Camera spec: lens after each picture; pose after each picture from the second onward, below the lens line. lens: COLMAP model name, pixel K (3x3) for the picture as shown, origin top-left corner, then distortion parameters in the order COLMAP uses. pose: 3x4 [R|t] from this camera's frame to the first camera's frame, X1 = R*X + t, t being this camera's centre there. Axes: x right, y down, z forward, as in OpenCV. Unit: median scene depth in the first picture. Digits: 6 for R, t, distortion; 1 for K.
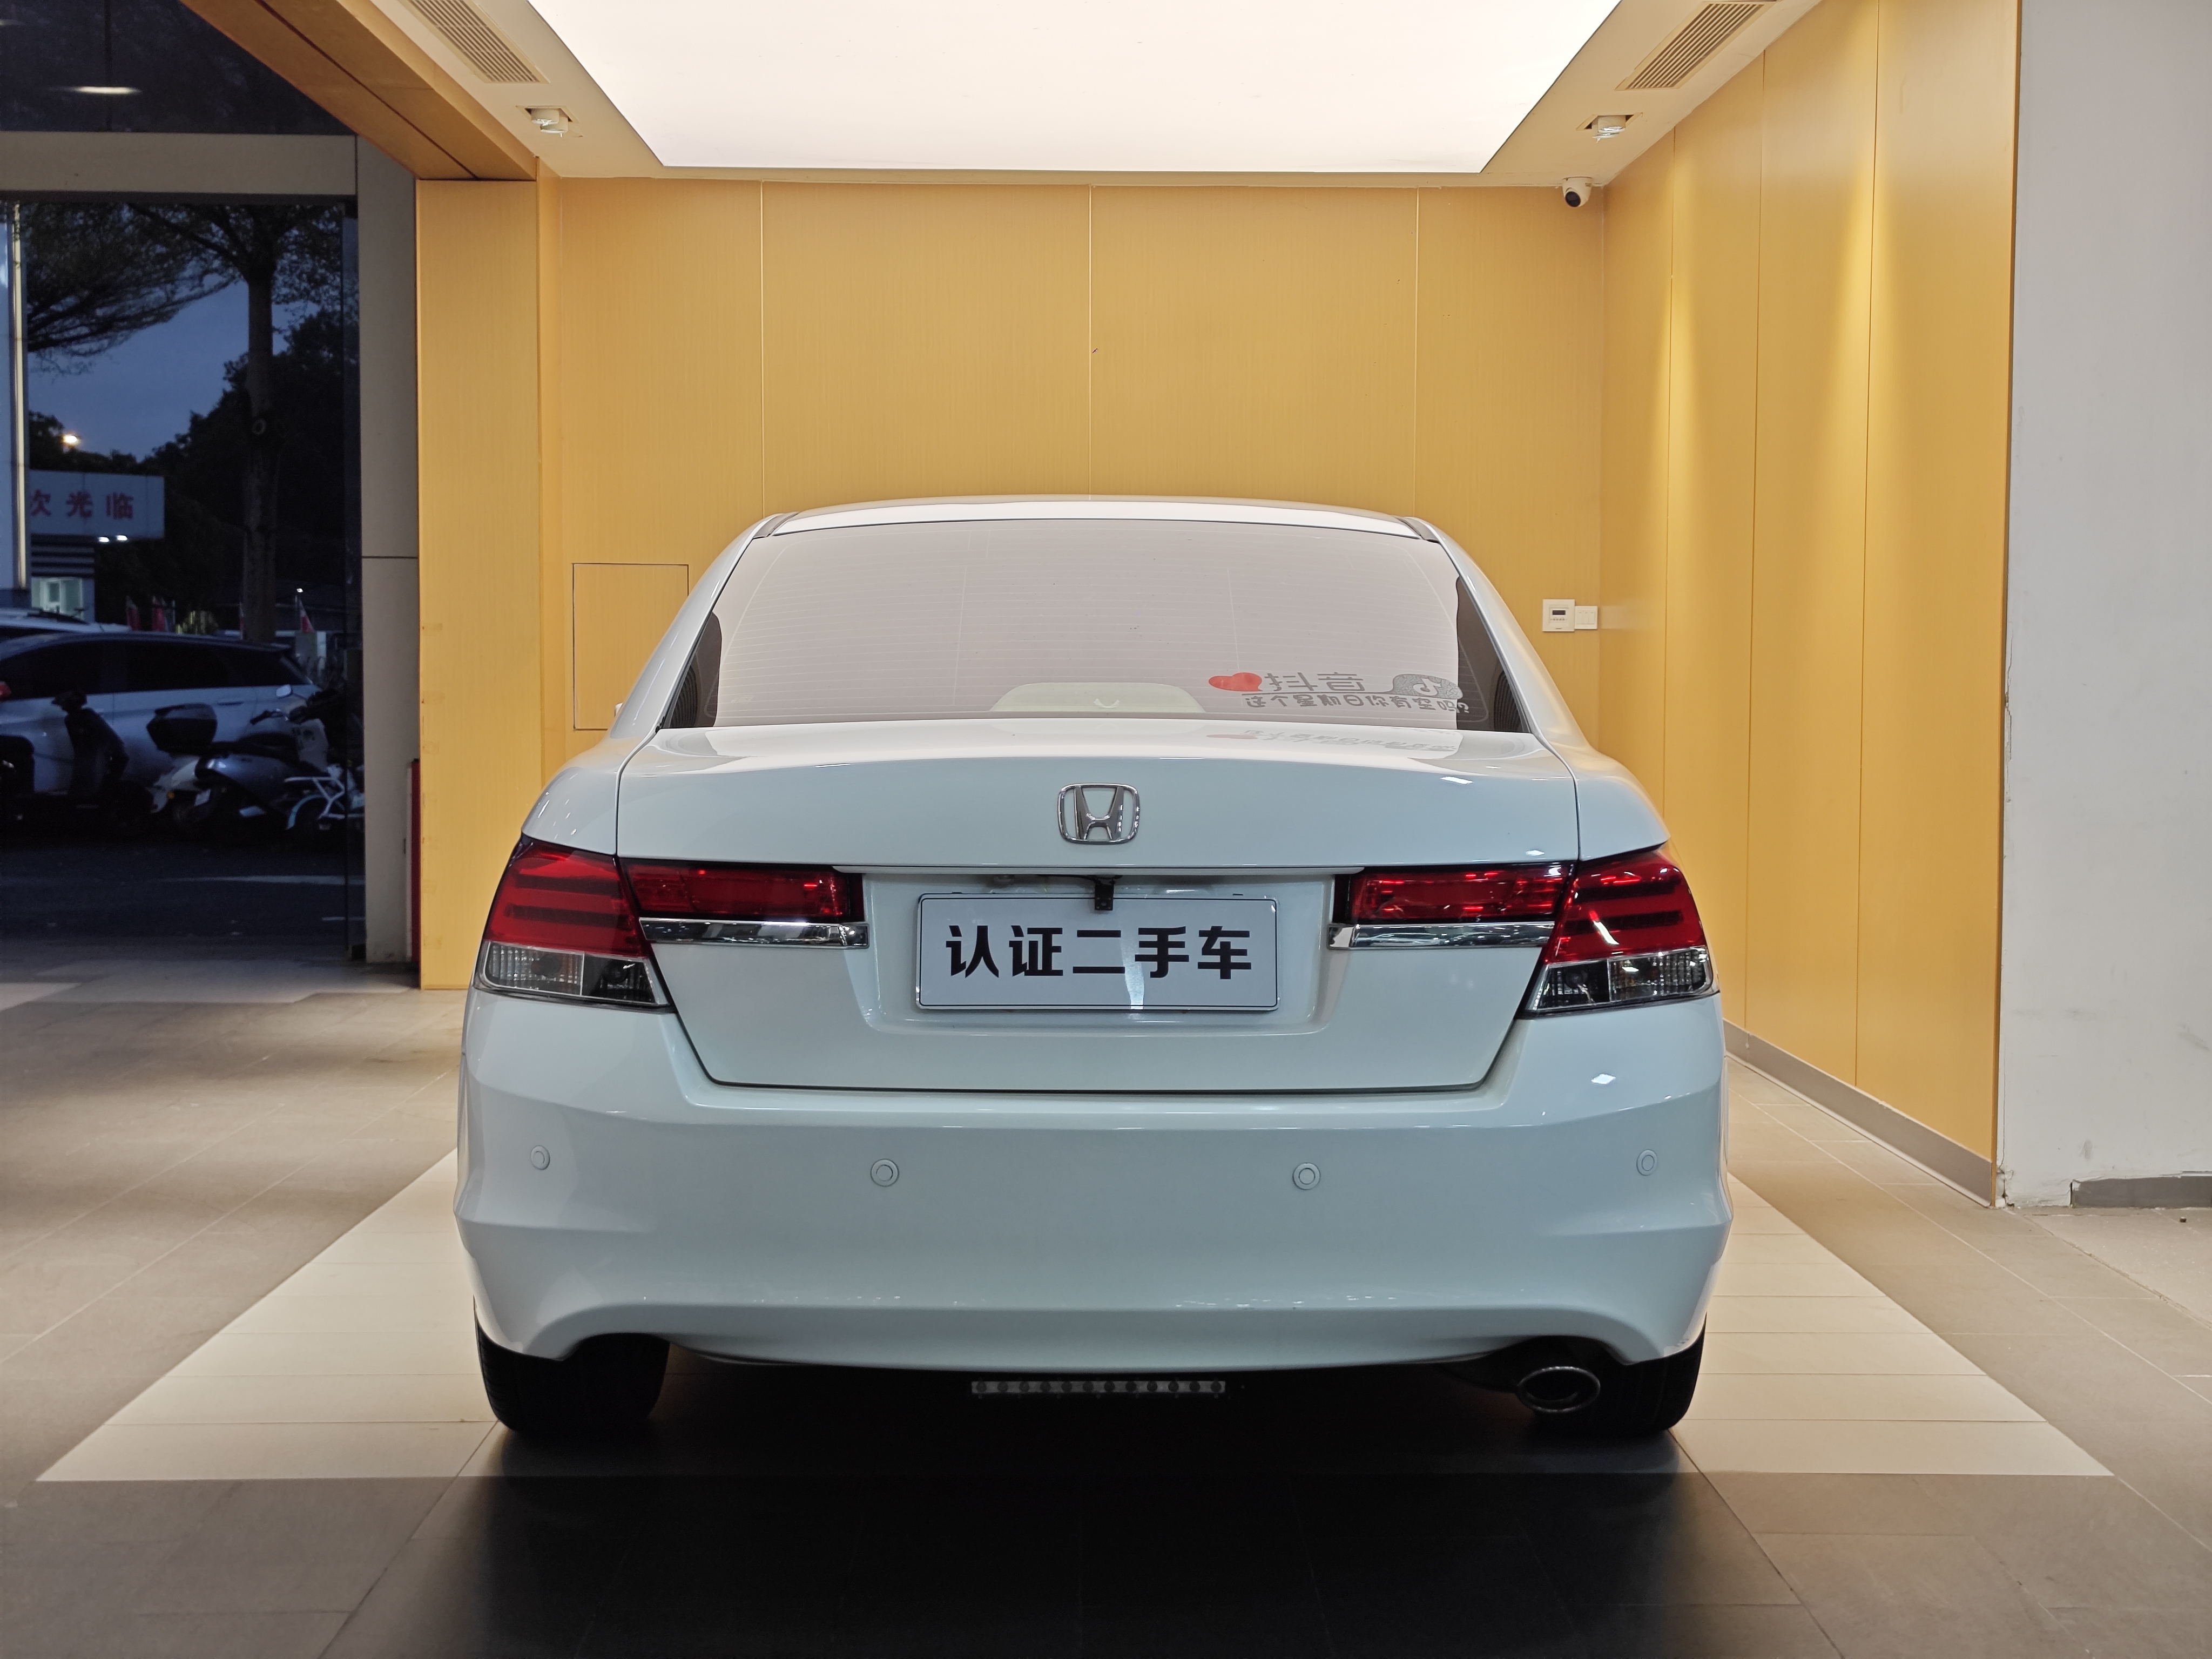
lens RADIAL K [[2934.2, 0, 1121.5], [0, 2934.2, 827.8], [0, 0, 1]] dist [0.109328, 0.000000]
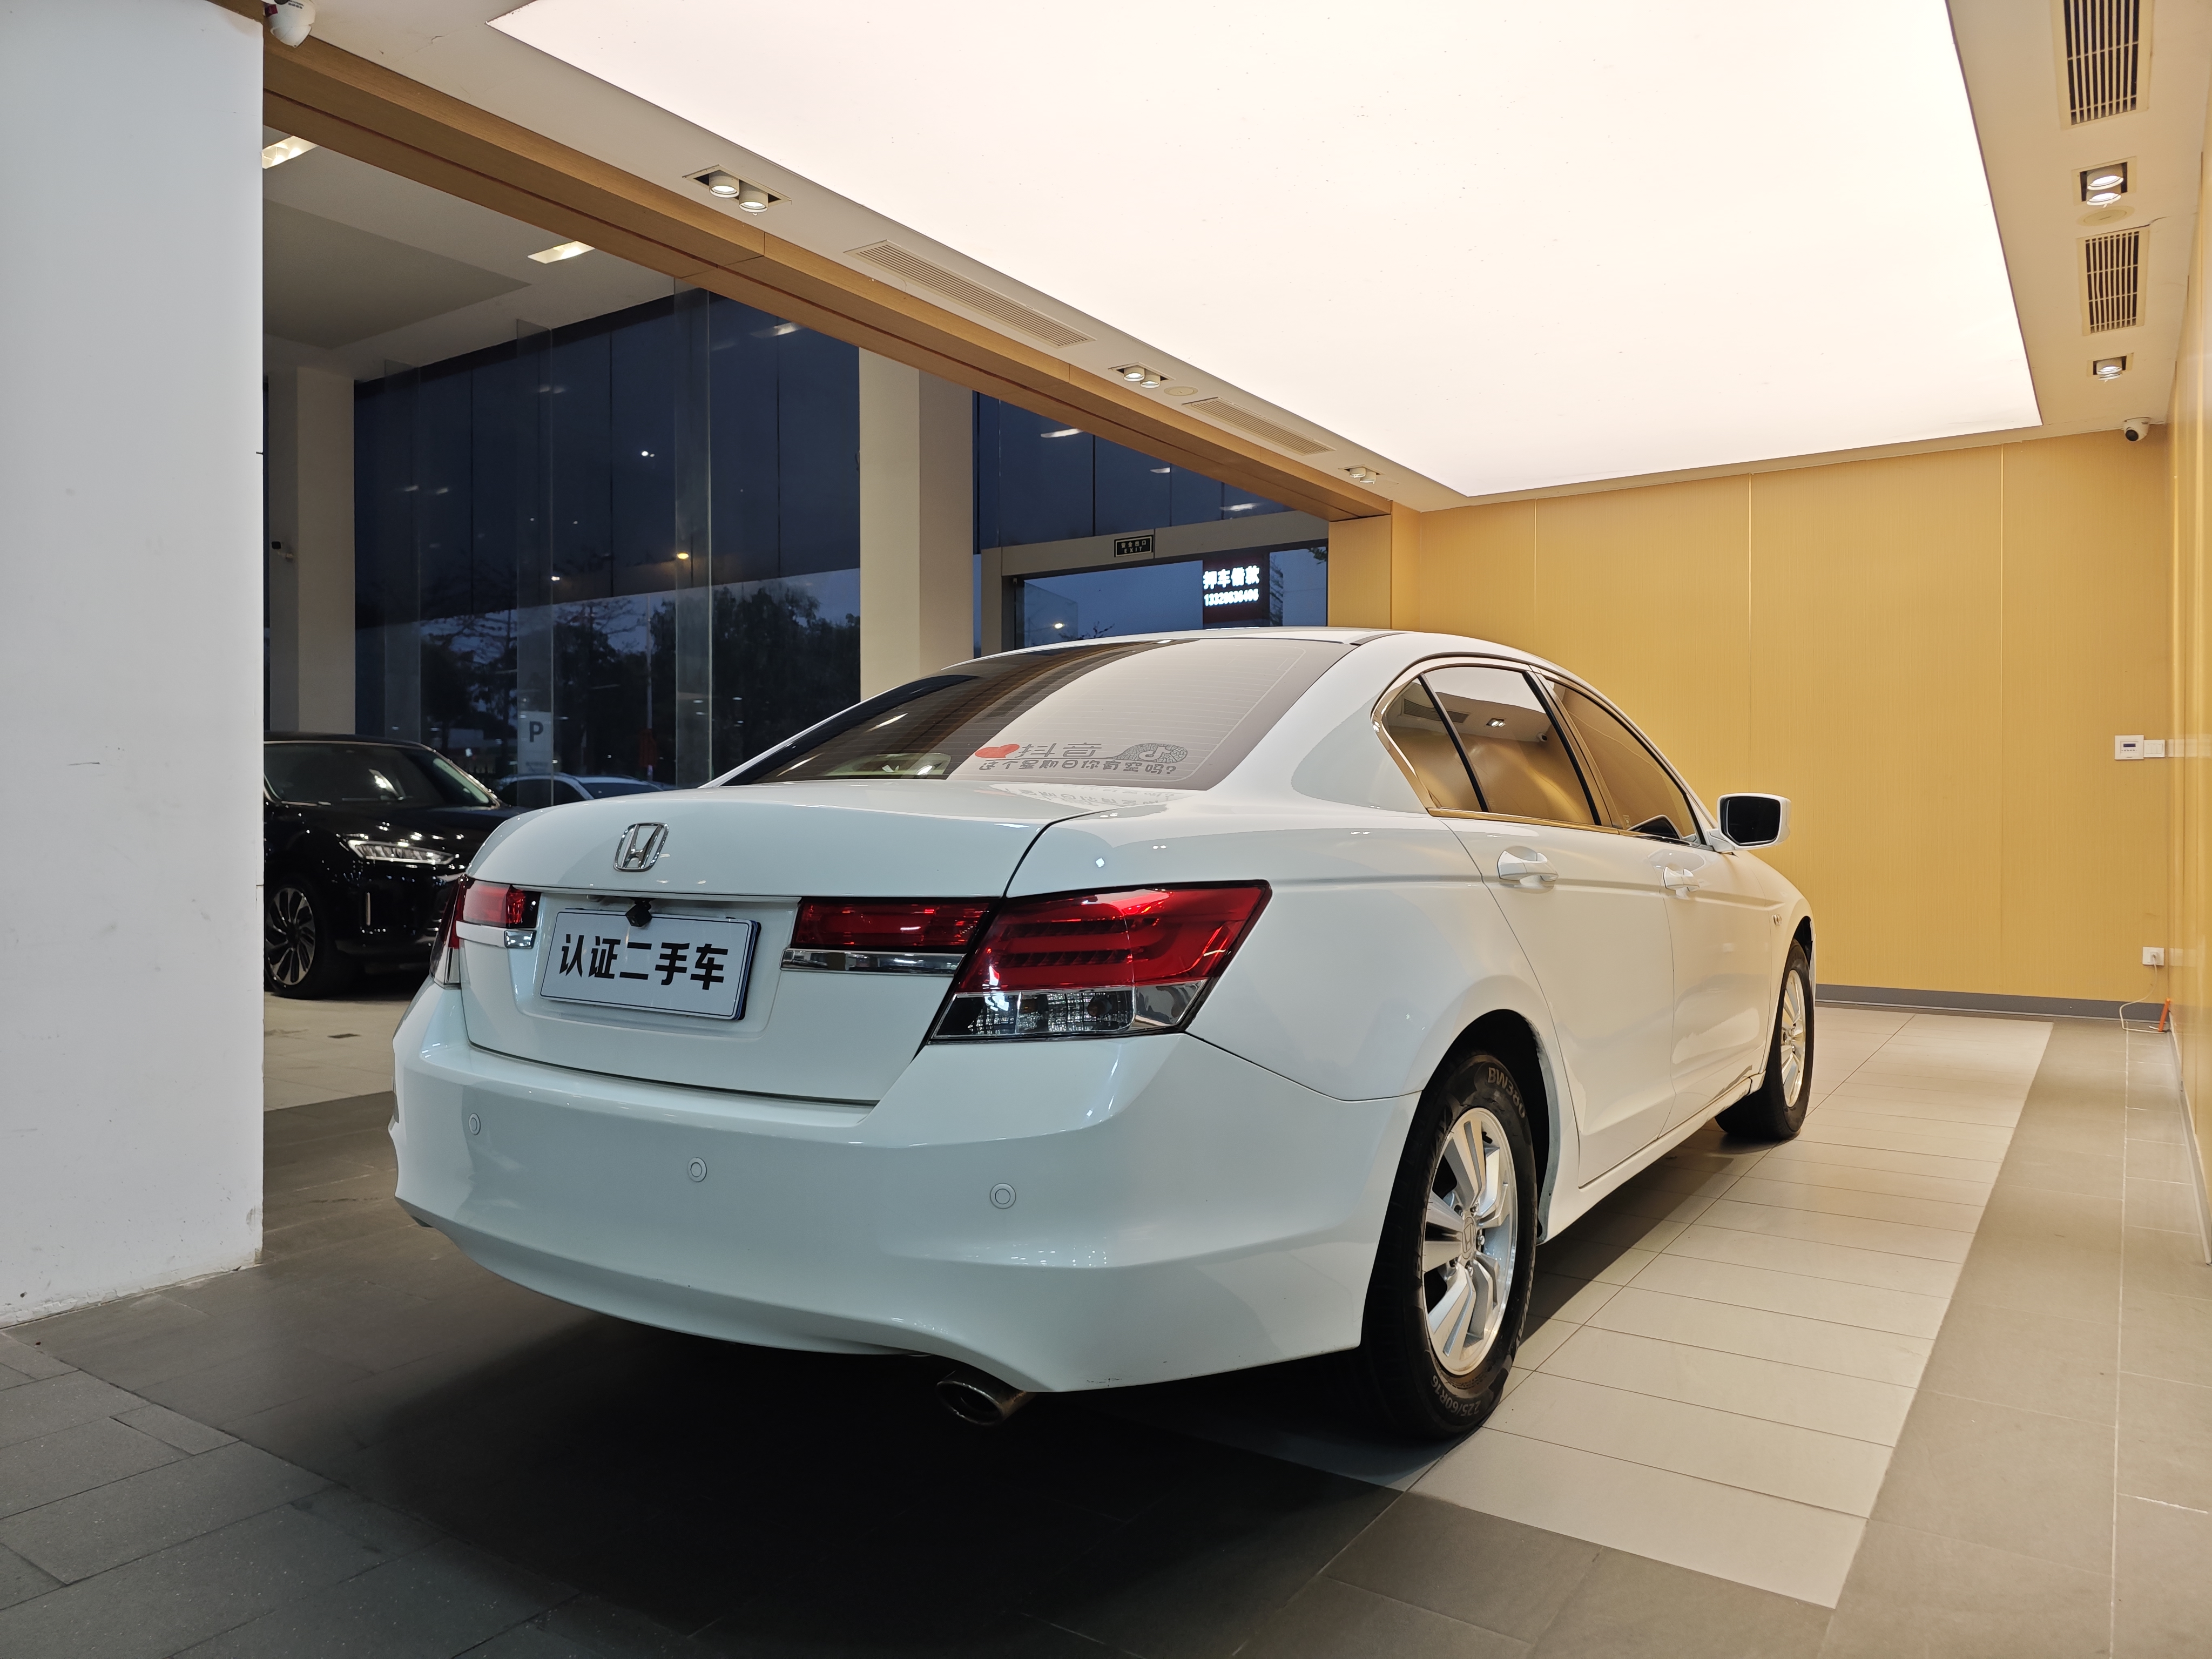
lens RADIAL K [[1507.6, 0, 1098.4], [0, 1507.6, 814.2], [0, 0, 1]] dist [0.024436, -0.013312]
pose [[0.824489, -0.004738, -0.565859, 0.501933], [-0.026444, 0.998550, -0.046891, 0.006046], [0.565260, 0.053625, 0.823168, 0.589896]]
